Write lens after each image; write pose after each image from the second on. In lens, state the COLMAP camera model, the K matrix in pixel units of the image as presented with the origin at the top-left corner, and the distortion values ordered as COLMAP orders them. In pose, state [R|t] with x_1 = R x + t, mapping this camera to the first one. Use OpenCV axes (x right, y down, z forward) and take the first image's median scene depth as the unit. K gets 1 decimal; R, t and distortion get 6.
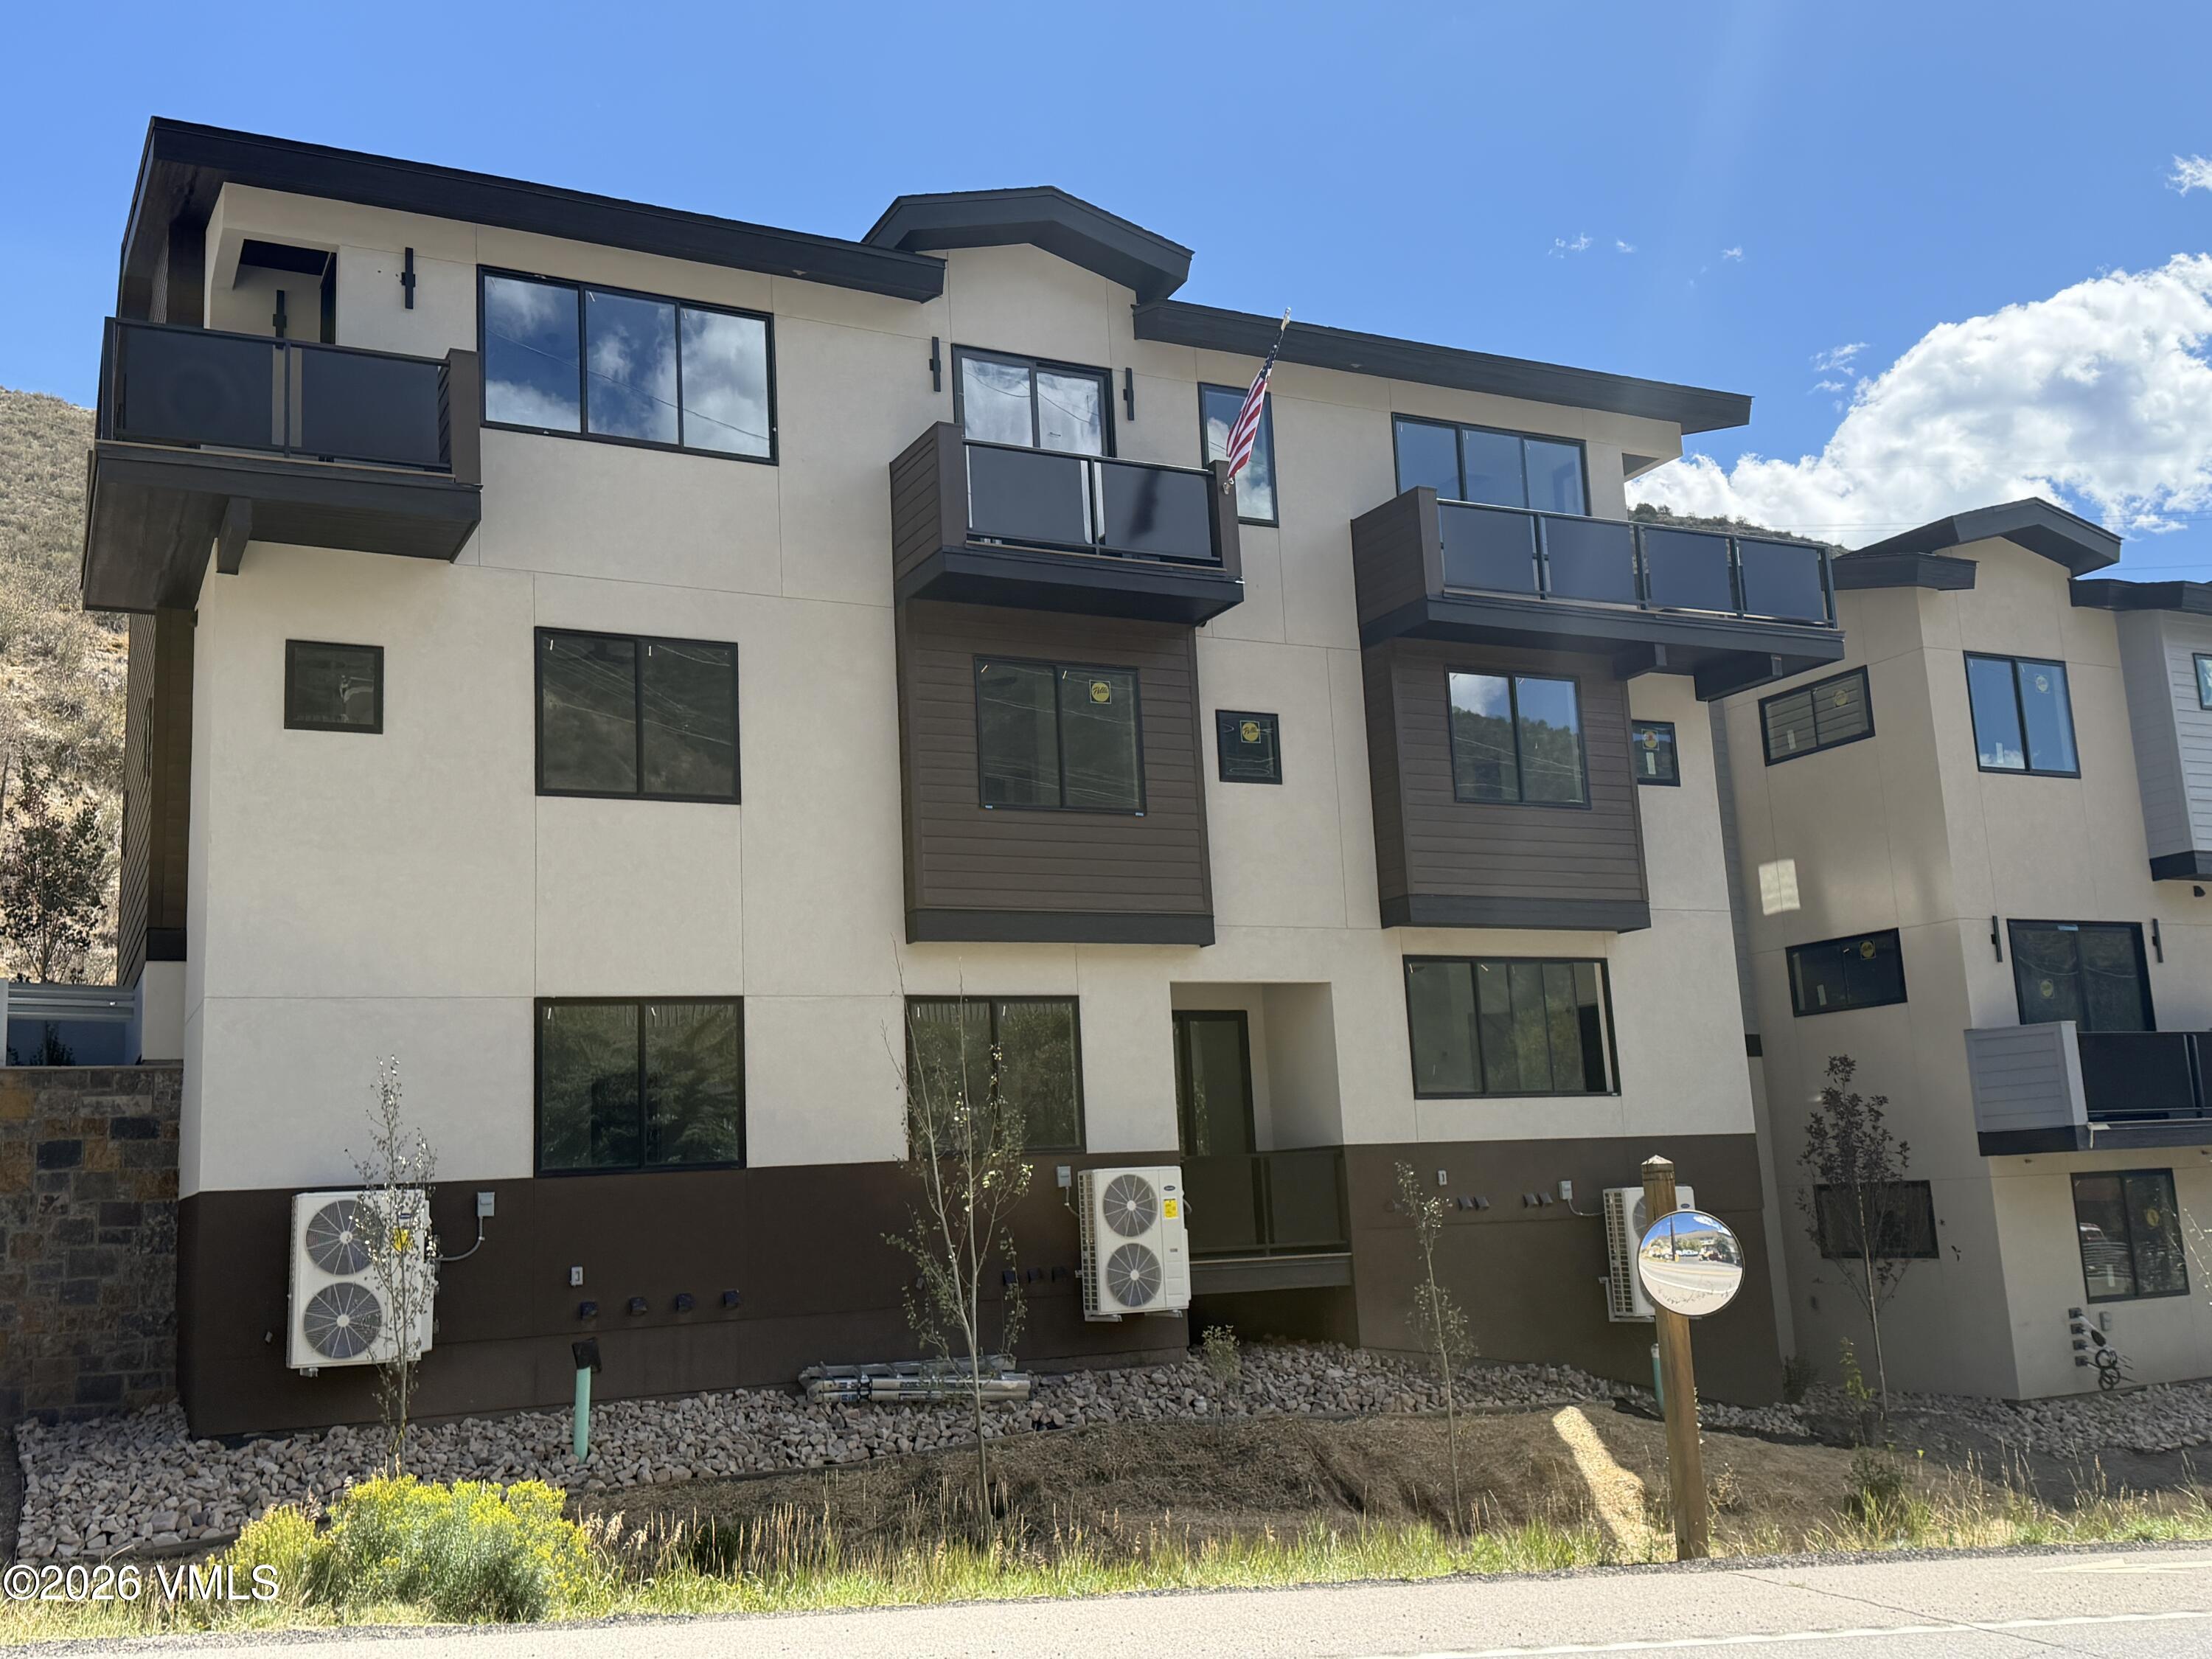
lens RADIAL K [[2050.8, 0, 1075.1], [0, 2050.8, 835.0], [0, 0, 1]] dist [0.200225, -0.423162]
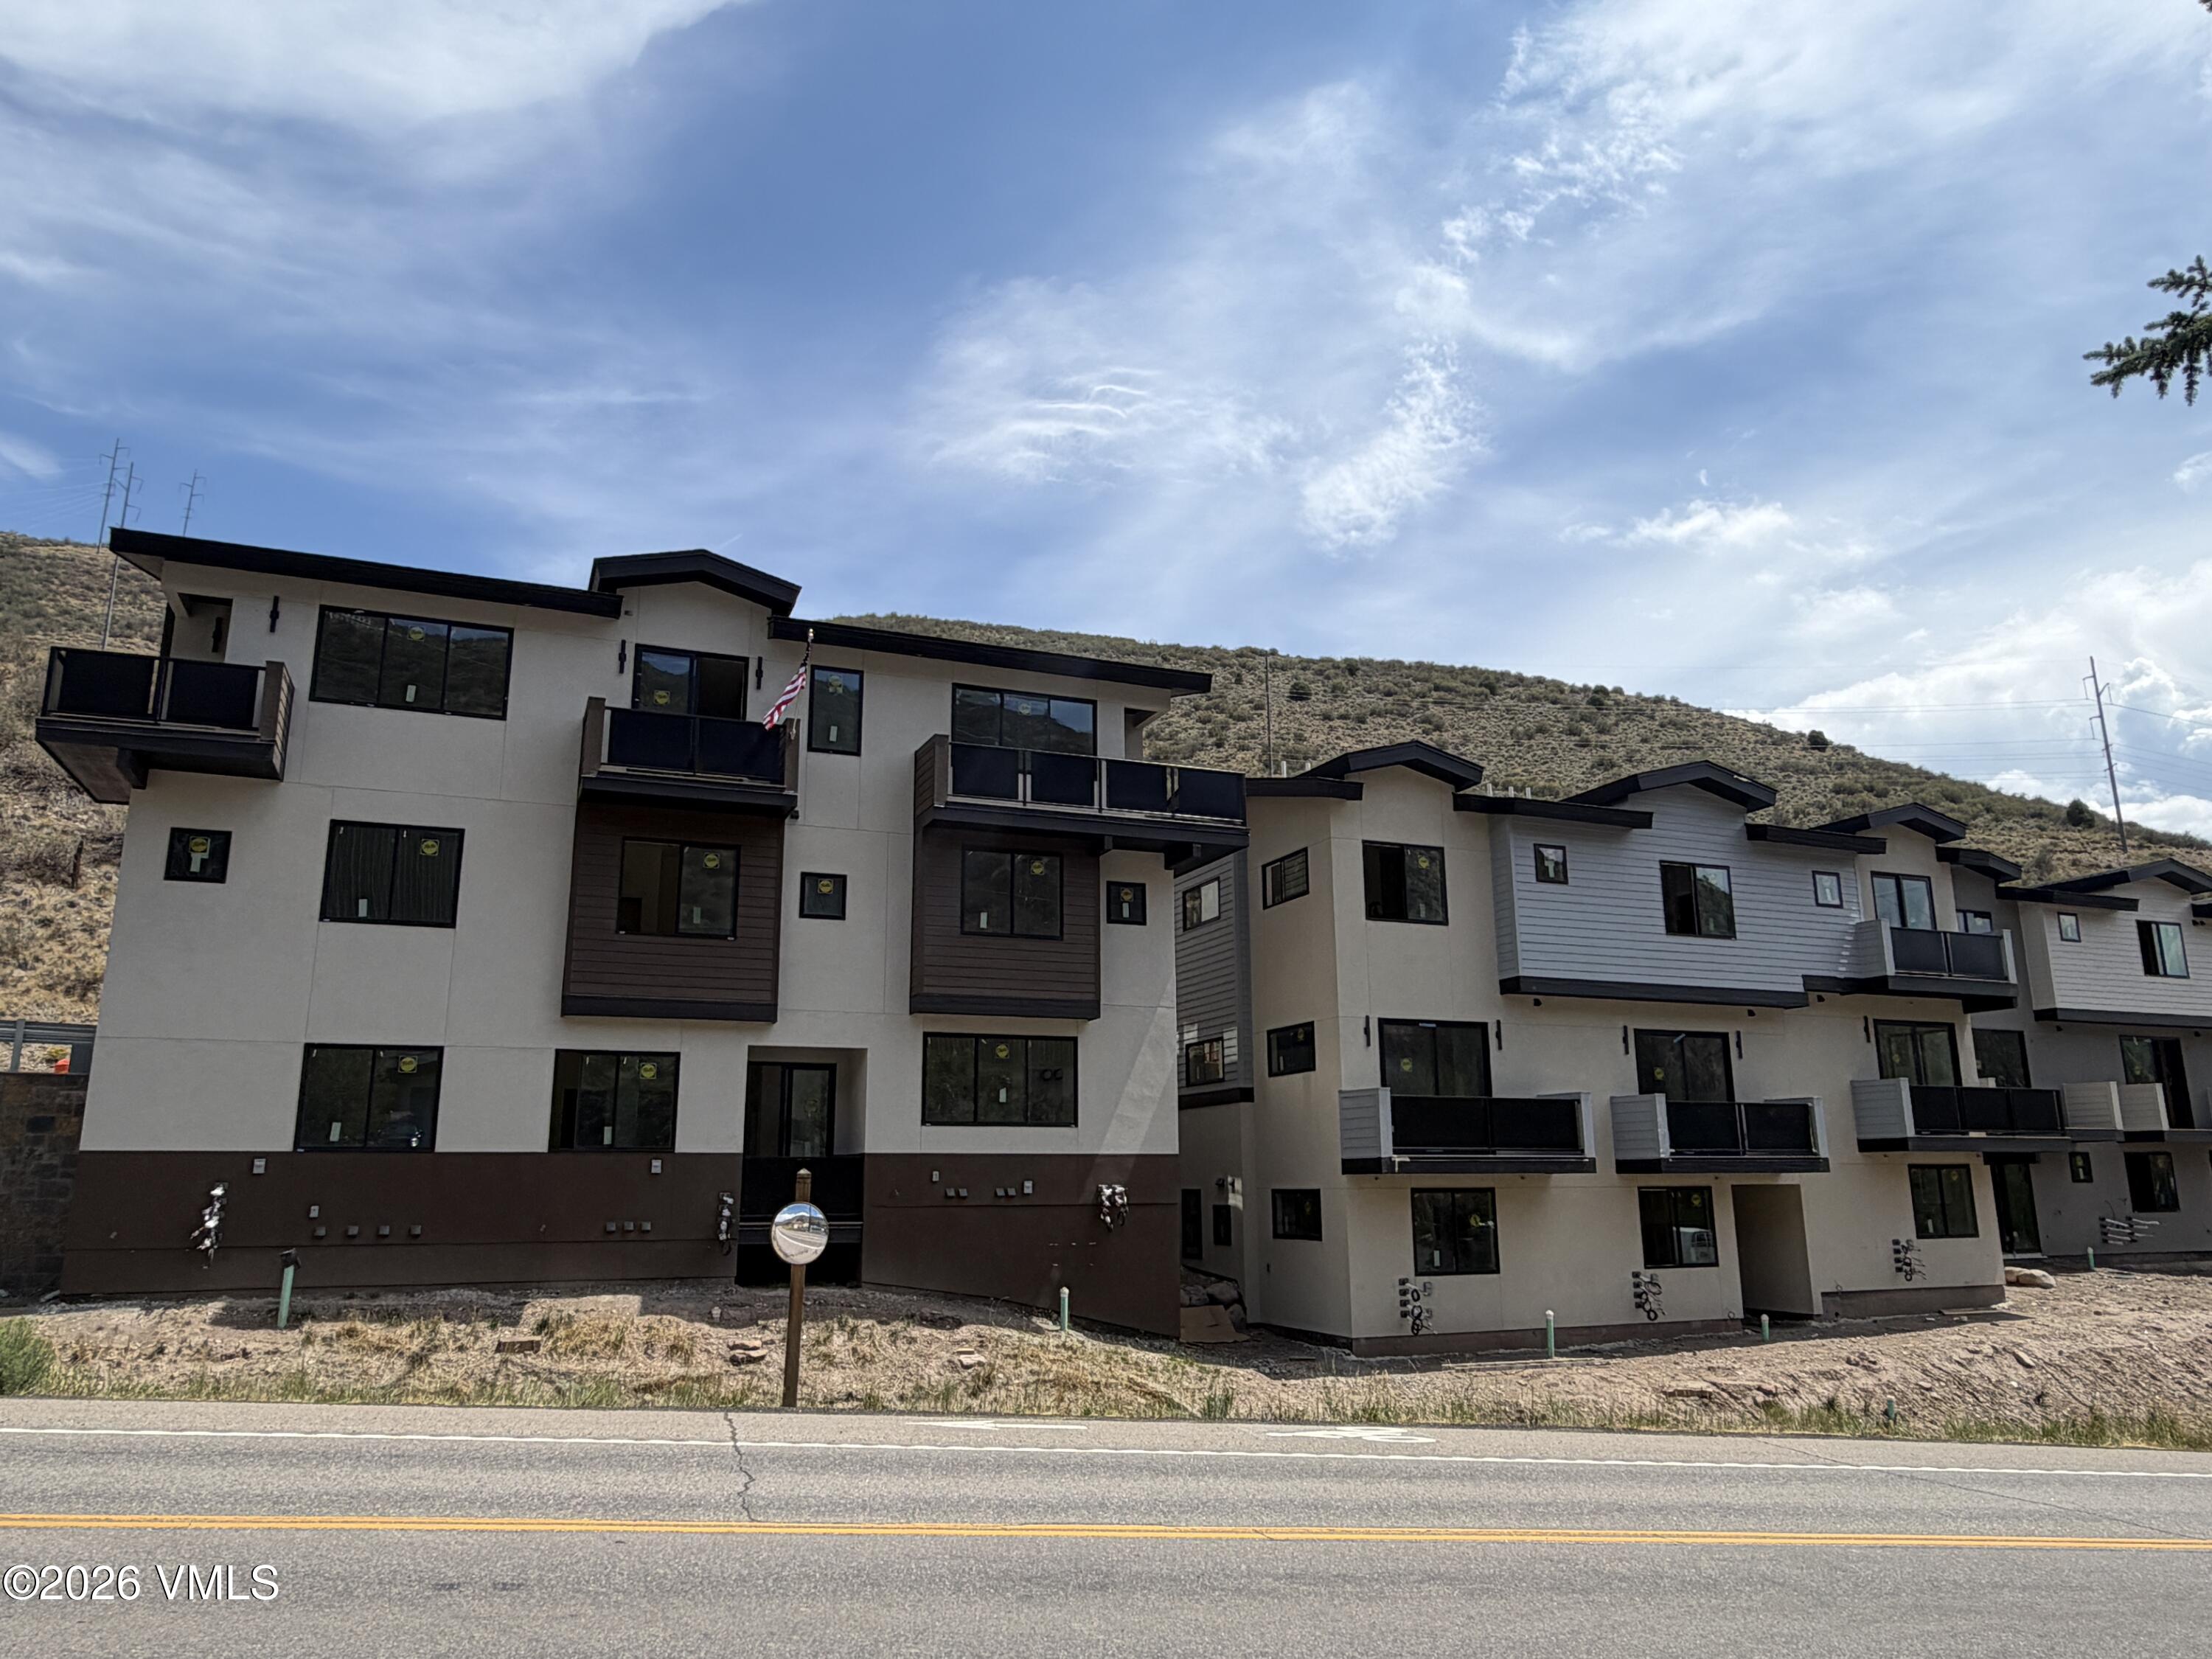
lens RADIAL K [[1519.2, 0, 1107.2], [0, 1519.2, 835.0], [0, 0, 1]] dist [-0.001897, -0.000489]
pose [[0.996274, 0.025135, -0.082499, 0.412431], [-0.029001, 0.998520, -0.046009, -0.044267], [0.081221, 0.048230, 0.995529, -0.145599]]
